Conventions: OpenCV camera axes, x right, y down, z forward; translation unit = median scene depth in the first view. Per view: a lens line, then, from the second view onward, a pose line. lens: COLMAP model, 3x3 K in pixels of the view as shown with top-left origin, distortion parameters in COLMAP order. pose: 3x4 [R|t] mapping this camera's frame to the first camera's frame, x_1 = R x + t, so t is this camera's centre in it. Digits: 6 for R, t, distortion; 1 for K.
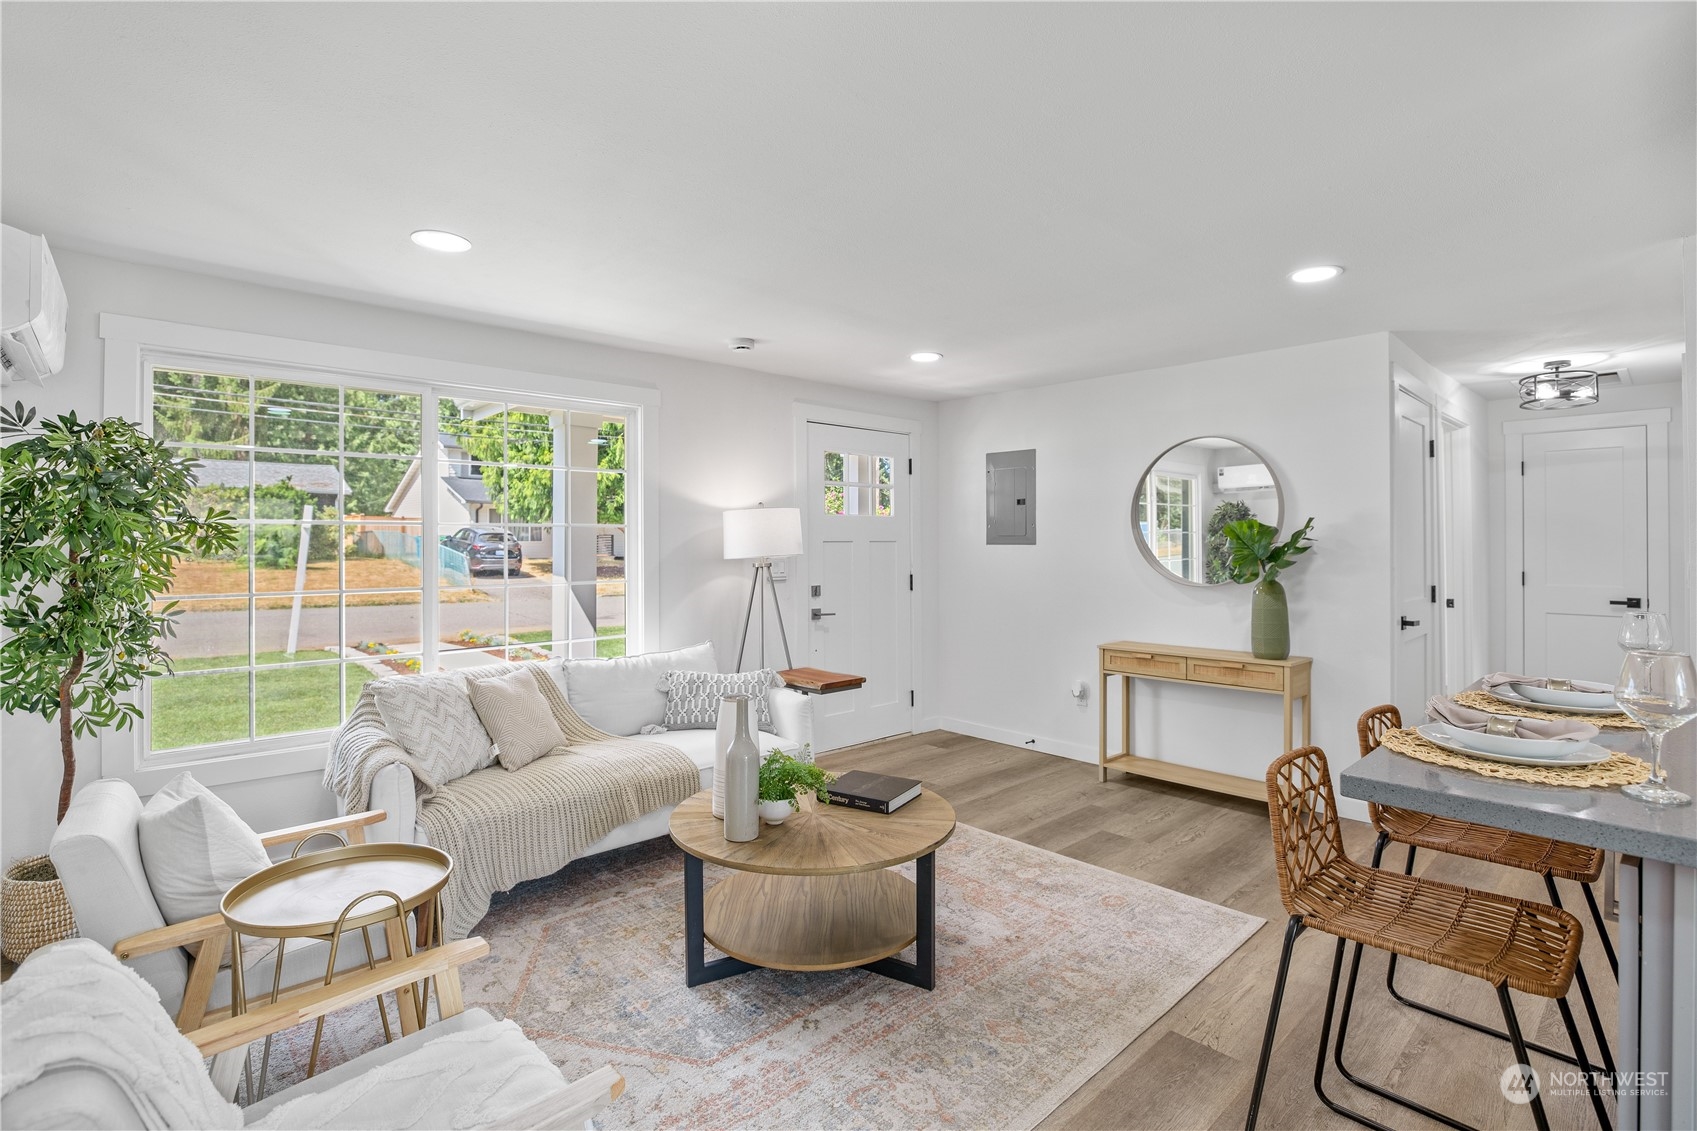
lens RADIAL K [[783.1, 0, 852.5], [0, 783.1, 559.4], [0, 0, 1]] dist [-0.021428, 0.005816]
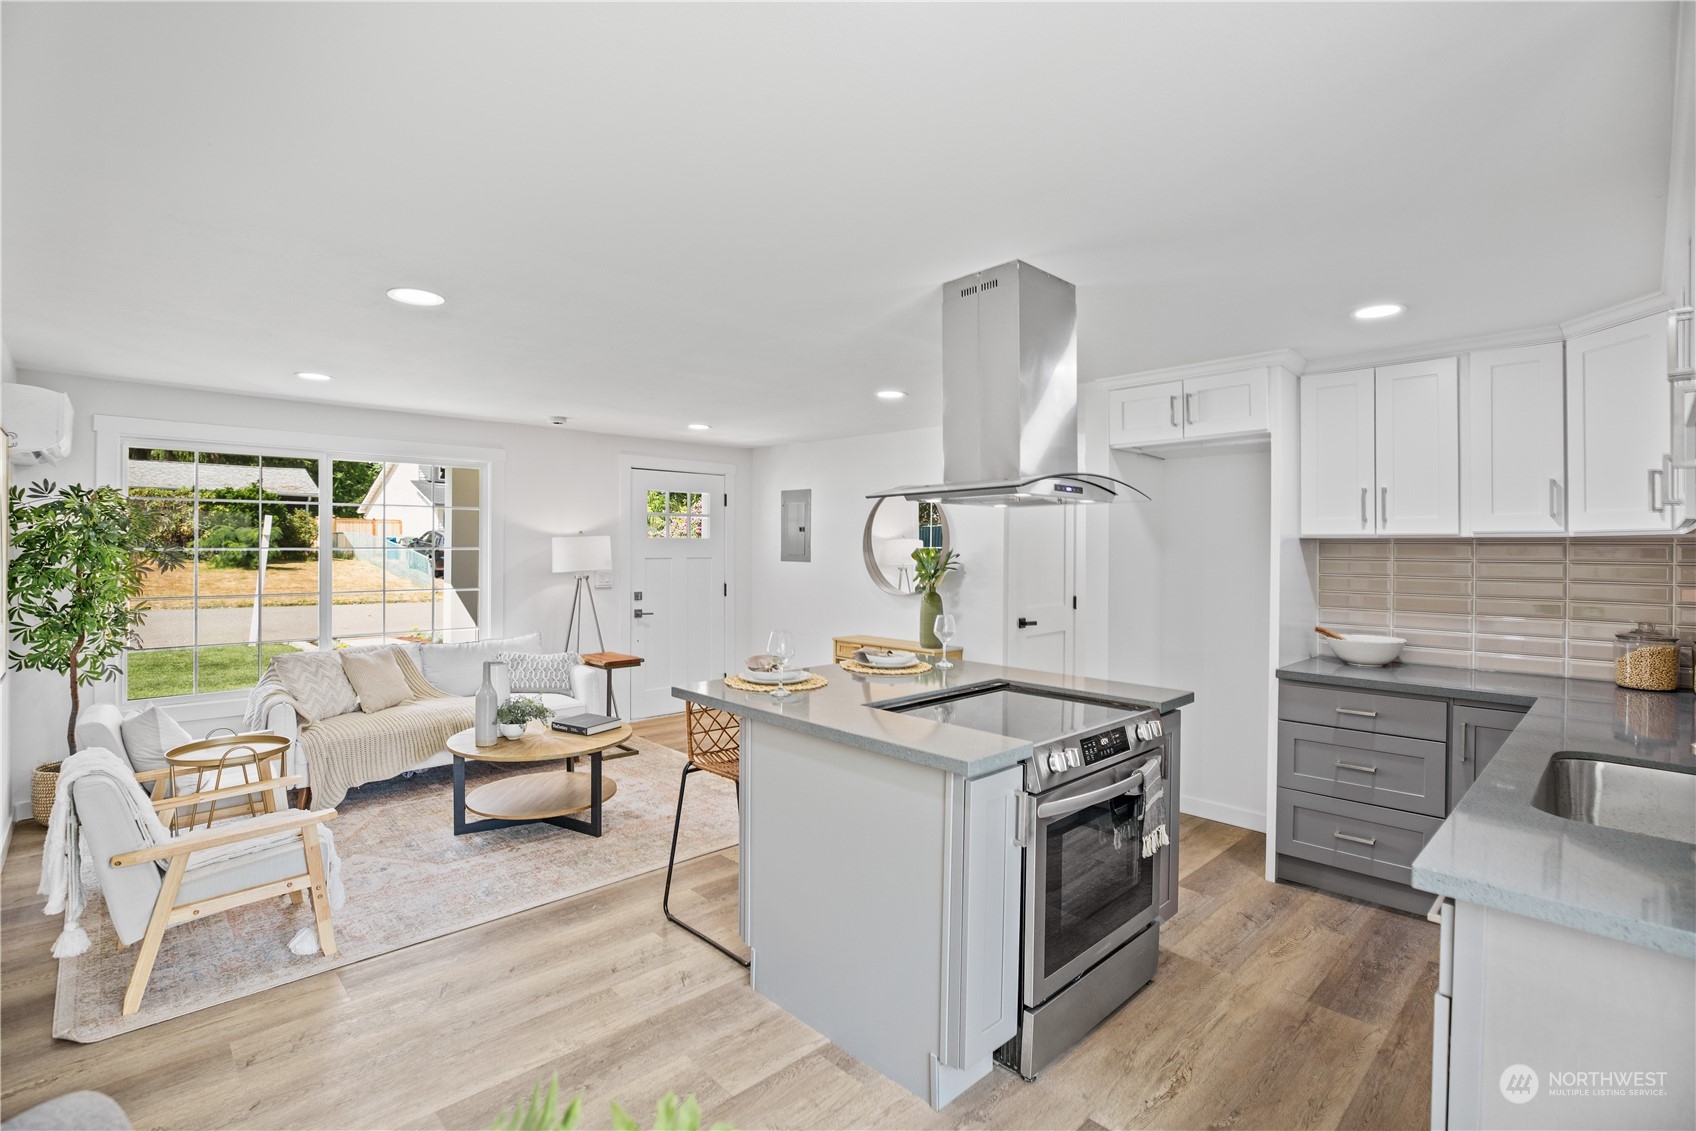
lens RADIAL K [[783.7, 0, 848.0], [0, 783.7, 565.5], [0, 0, 1]] dist [-0.001433, 0.000405]
pose [[0.999929, 0.008437, 0.008394, 0.571512], [-0.008488, 0.999945, 0.006104, -0.043250], [-0.008342, -0.006175, 0.999946, -0.637219]]
